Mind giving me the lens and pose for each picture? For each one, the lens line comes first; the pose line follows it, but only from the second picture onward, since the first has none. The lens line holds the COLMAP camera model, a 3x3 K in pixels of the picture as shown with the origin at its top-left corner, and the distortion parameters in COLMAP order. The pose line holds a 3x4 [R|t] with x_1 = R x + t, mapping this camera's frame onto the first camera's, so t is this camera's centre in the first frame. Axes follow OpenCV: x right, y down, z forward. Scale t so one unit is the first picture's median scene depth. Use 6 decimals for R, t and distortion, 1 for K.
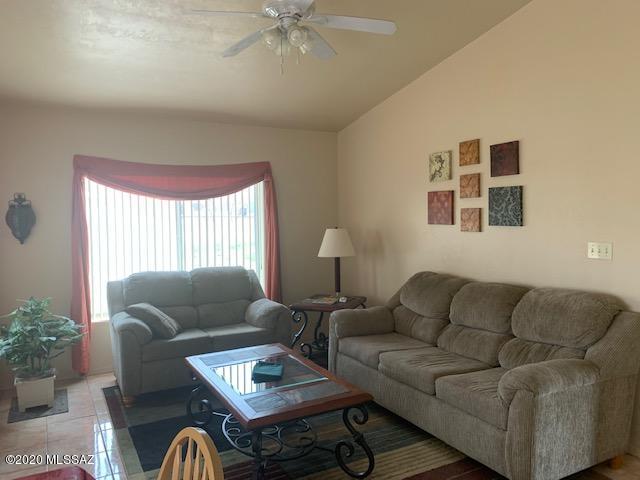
lens RADIAL K [[492.5, 0, 314.9], [0, 492.5, 230.3], [0, 0, 1]] dist [0.030472, -0.032657]
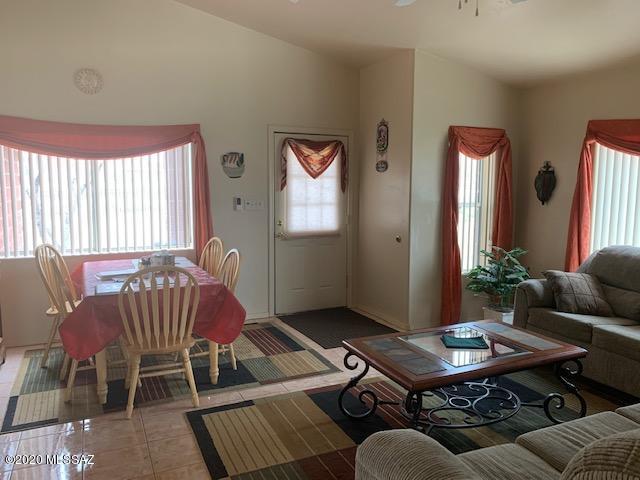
lens RADIAL K [[492.5, 0, 320.6], [0, 492.5, 242.2], [0, 0, 1]] dist [0.030472, -0.032657]
pose [[-0.071961, 0.128708, -0.989068, 0.603981], [-0.045755, 0.990169, 0.132180, -0.015512], [0.996357, 0.054766, -0.065365, 0.553057]]
